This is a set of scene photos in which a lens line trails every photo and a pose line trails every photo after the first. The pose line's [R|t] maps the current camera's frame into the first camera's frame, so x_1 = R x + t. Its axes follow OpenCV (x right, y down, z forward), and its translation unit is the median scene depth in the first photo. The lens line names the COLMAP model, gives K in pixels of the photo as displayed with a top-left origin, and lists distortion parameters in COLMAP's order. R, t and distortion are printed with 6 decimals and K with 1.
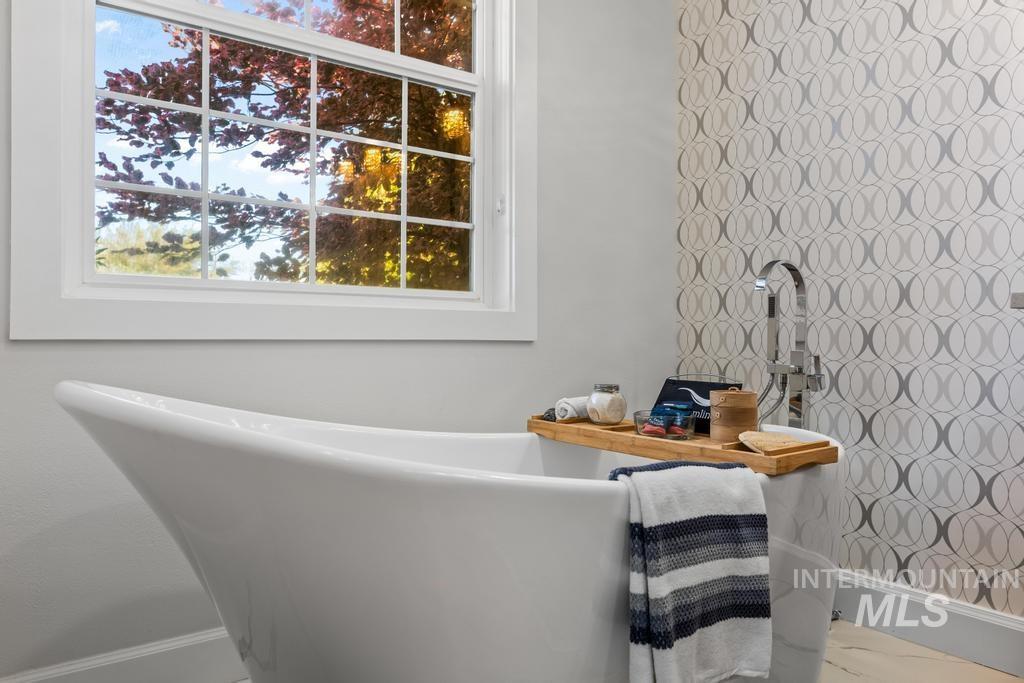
lens RADIAL K [[717.0, 0, 515.6], [0, 717.0, 340.6], [0, 0, 1]] dist [-0.003653, -0.000609]
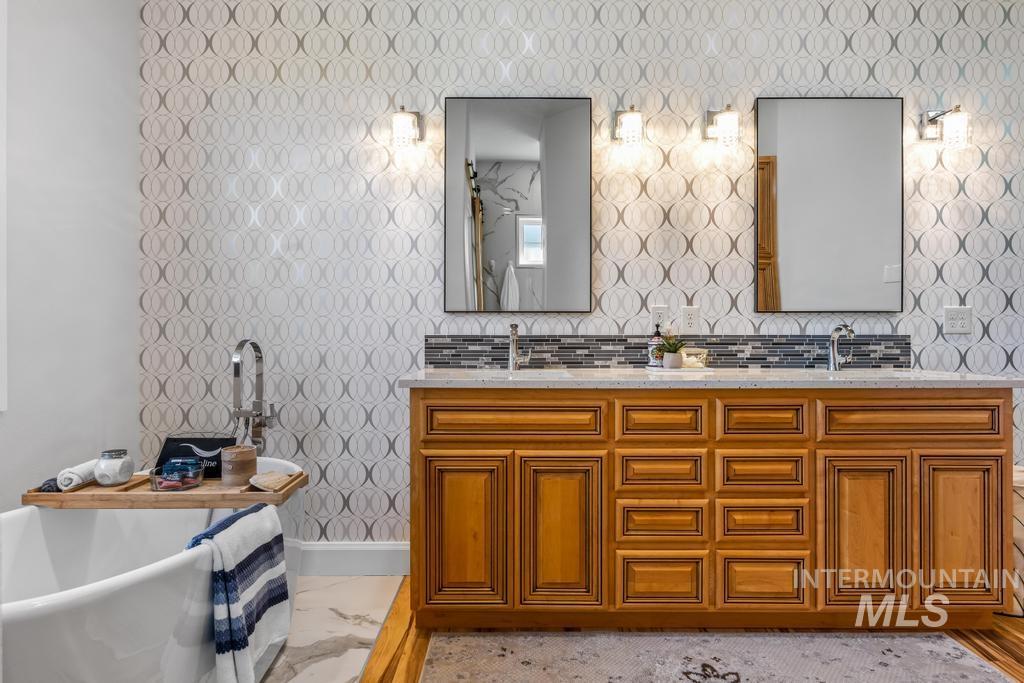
lens RADIAL K [[550.7, 0, 514.5], [0, 550.7, 337.0], [0, 0, 1]] dist [0.001362, 0.000346]
pose [[0.591427, -0.001640, 0.806357, -0.233452], [0.004530, 0.999989, -0.001289, -0.132466], [-0.806345, 0.004415, 0.591428, -0.089264]]
